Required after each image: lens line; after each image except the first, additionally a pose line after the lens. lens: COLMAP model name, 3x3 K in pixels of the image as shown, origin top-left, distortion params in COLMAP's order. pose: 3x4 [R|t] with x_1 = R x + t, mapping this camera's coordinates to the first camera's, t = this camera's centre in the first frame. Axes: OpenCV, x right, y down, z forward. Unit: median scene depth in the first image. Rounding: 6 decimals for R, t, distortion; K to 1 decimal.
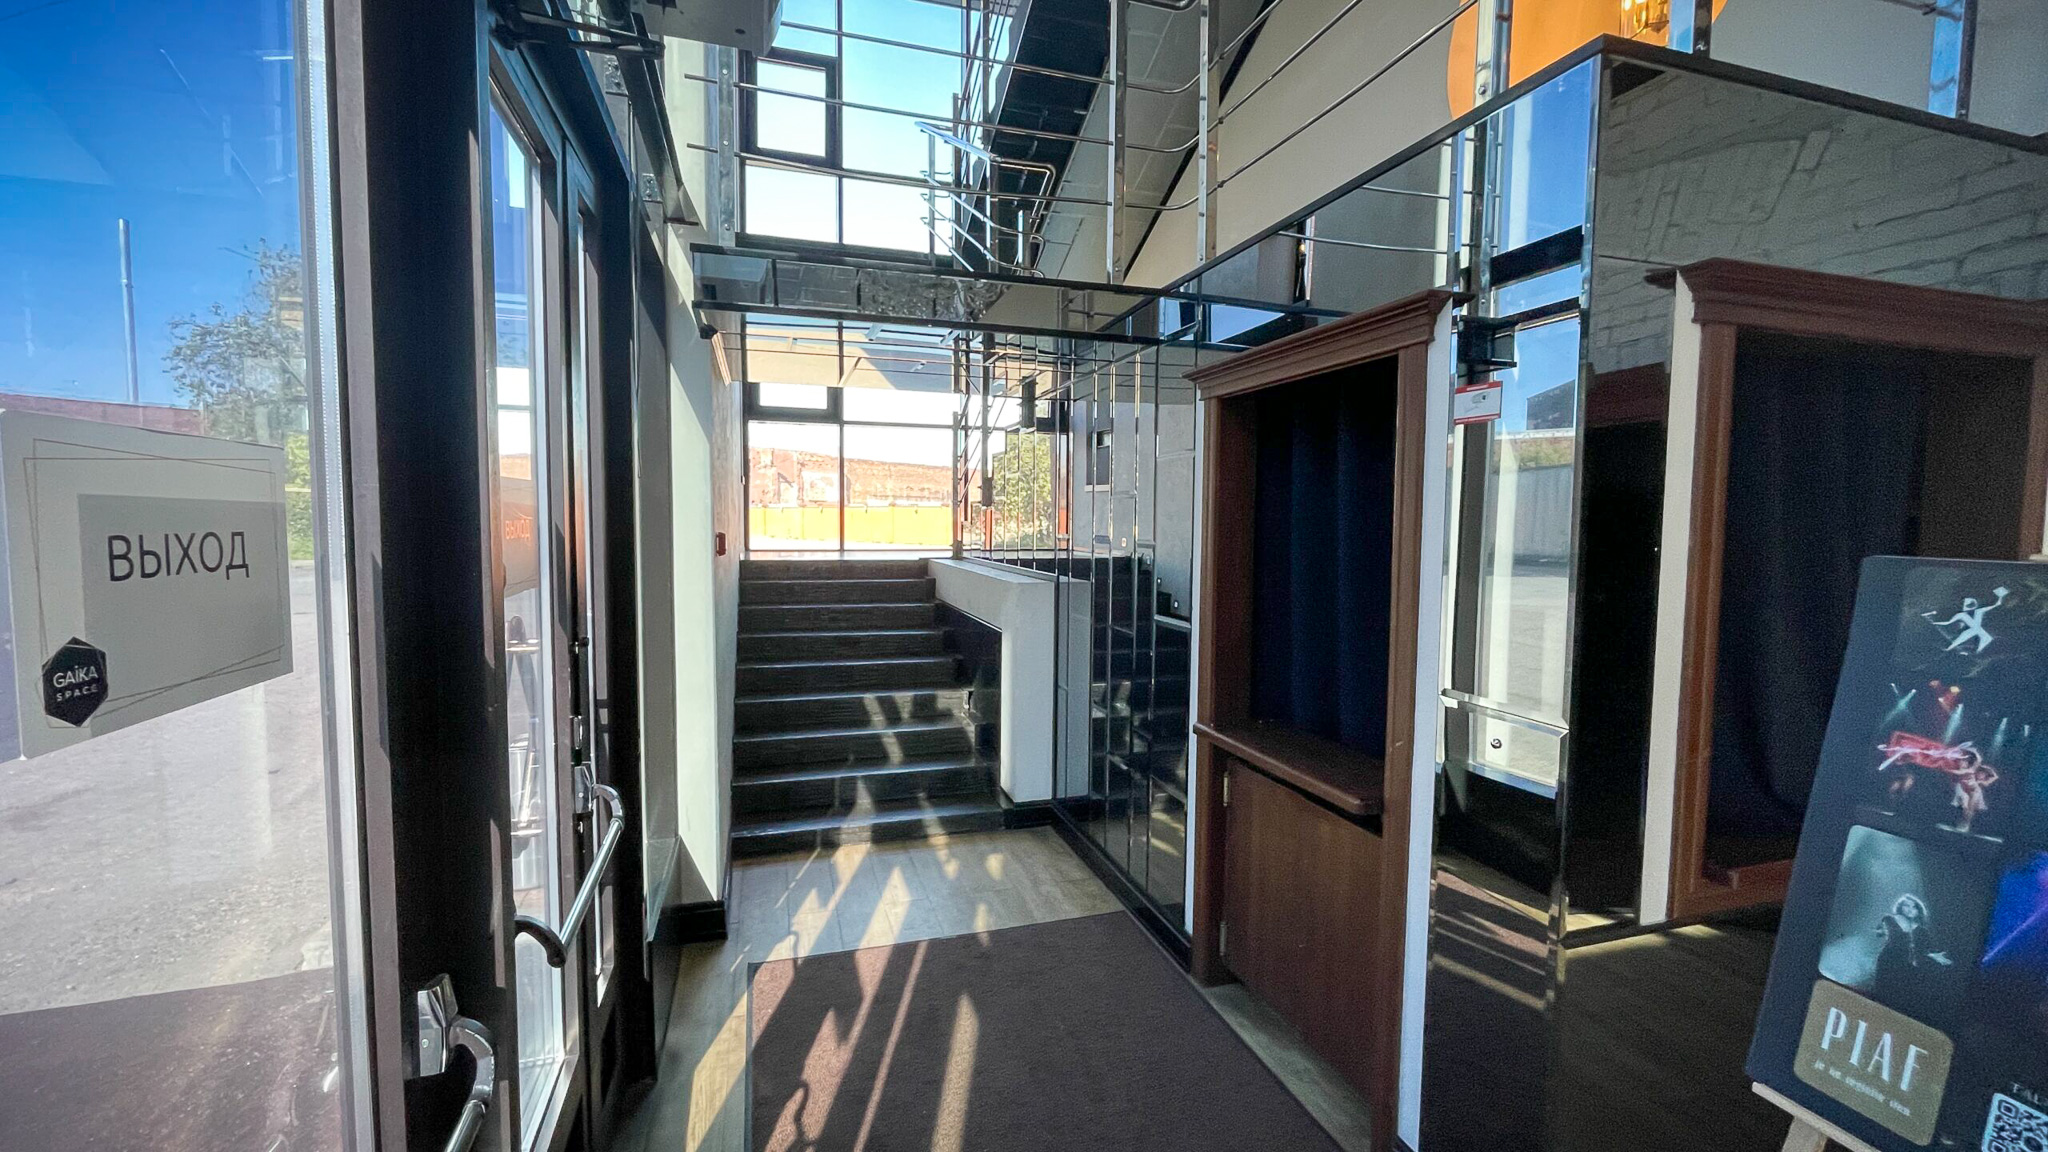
lens RADIAL K [[836.7, 0, 1018.5], [0, 836.7, 575.8], [0, 0, 1]] dist [0.000563, 0.000021]
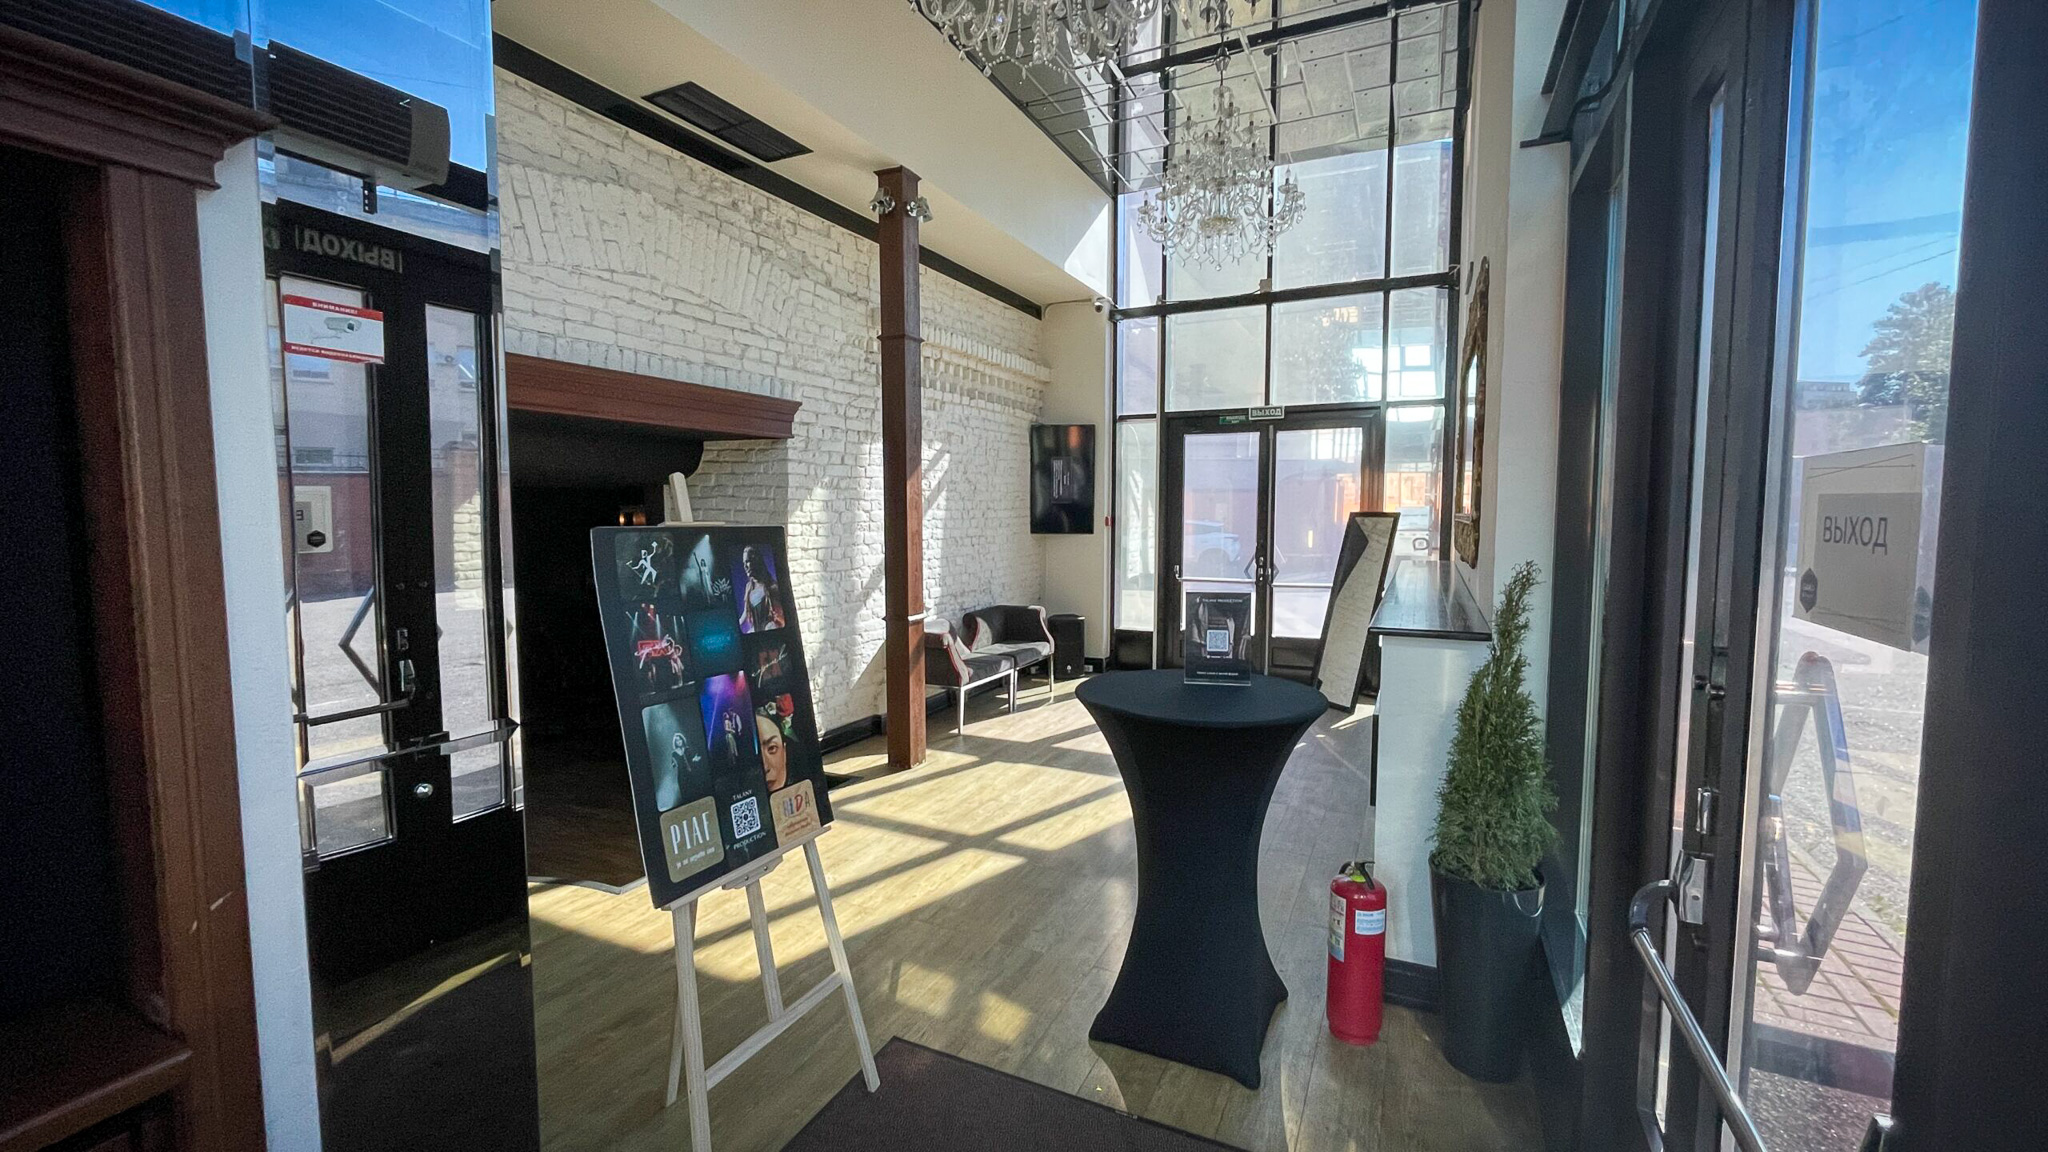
lens RADIAL K [[836.7, 0, 1016.3], [0, 836.7, 570.1], [0, 0, 1]] dist [0.000563, 0.000021]
pose [[-0.729471, -0.058020, 0.681547, -0.503156], [0.039616, 0.991140, 0.126777, -0.112573], [-0.682864, 0.119480, -0.720709, 1.688487]]
